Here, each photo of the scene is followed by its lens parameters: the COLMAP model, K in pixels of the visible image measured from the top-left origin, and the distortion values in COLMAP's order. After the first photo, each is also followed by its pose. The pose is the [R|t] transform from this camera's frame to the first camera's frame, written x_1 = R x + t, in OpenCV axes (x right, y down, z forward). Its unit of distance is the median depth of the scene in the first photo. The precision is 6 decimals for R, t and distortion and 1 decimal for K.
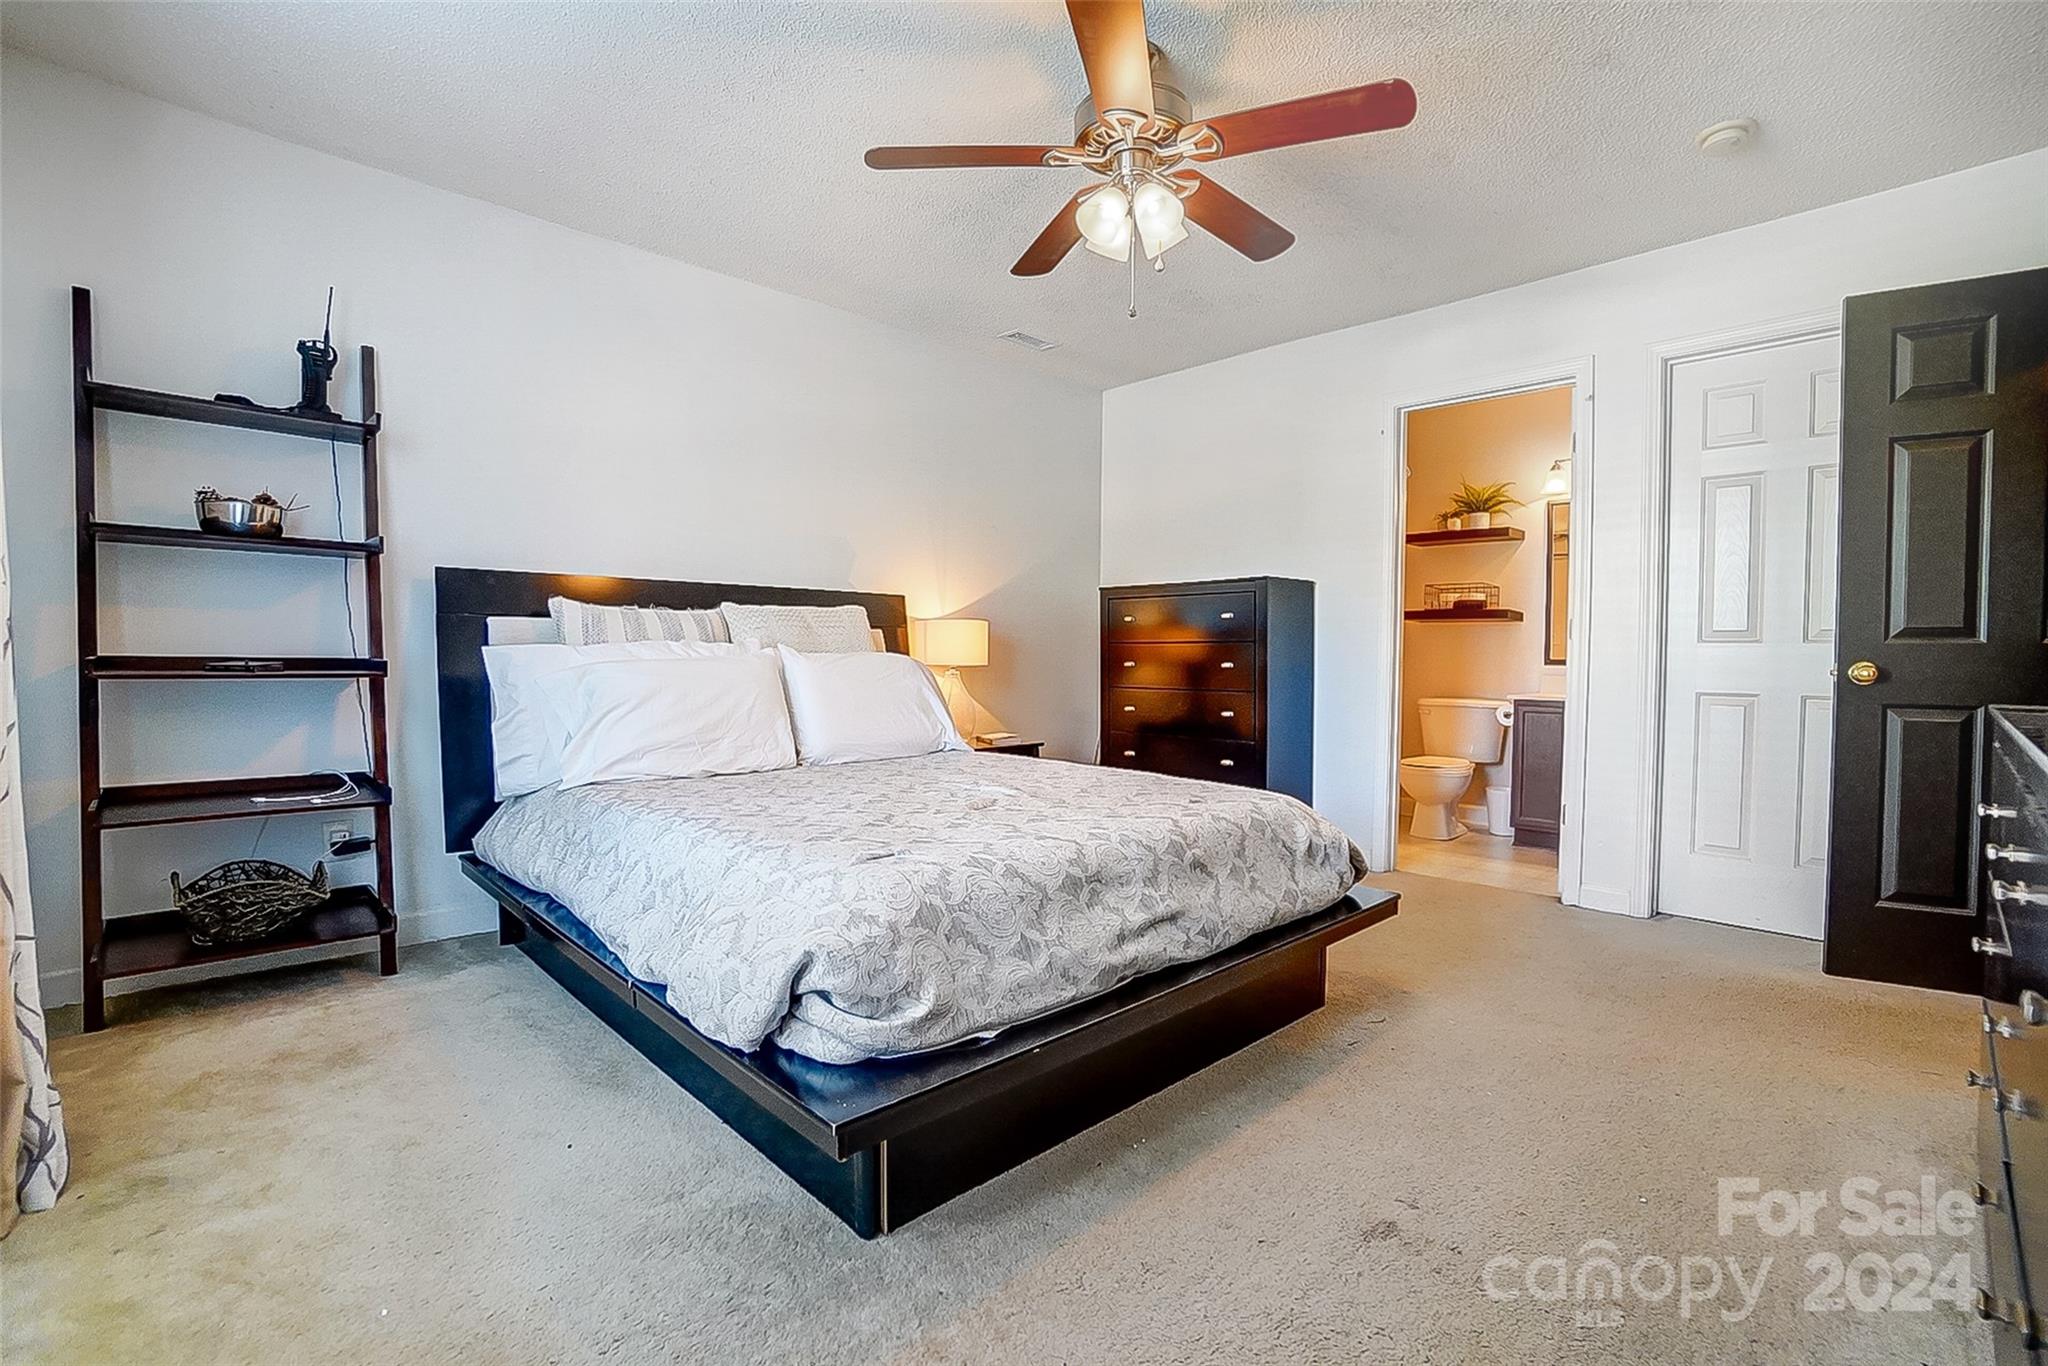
lens RADIAL K [[903.1, 0, 1027.7], [0, 903.1, 681.6], [0, 0, 1]] dist [-0.047090, 0.001308]
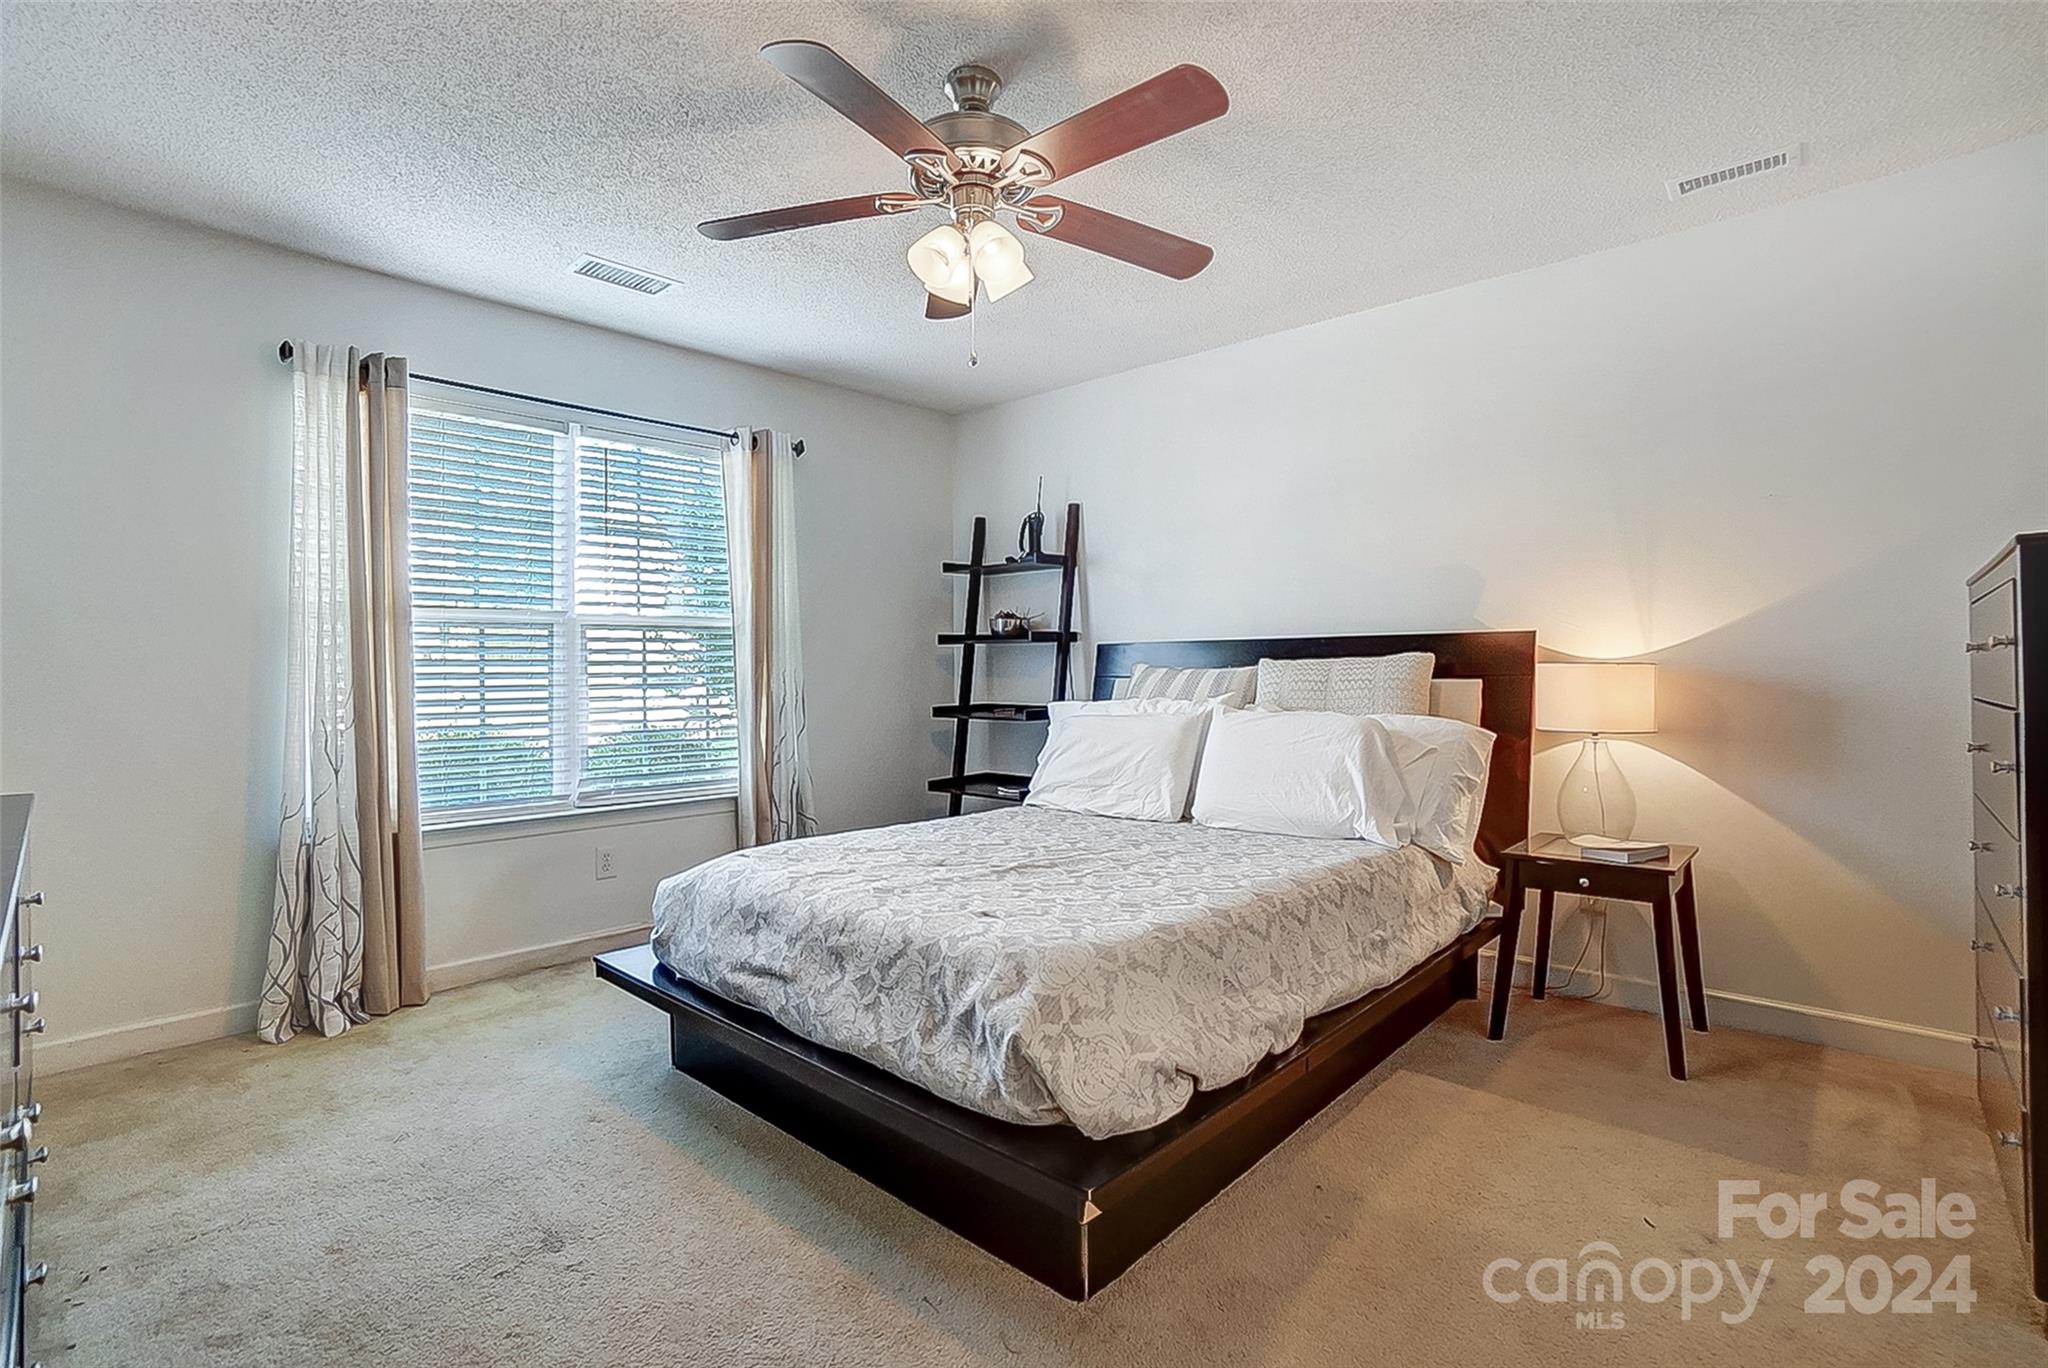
lens RADIAL K [[943.9, 0, 1017.7], [0, 943.9, 676.9], [0, 0, 1]] dist [0.000195, 0.000028]
pose [[0.060027, -0.000127, -0.998197, 0.975493], [-0.020860, 0.999781, -0.001382, -0.081586], [0.997979, 0.020906, 0.060011, 0.886244]]
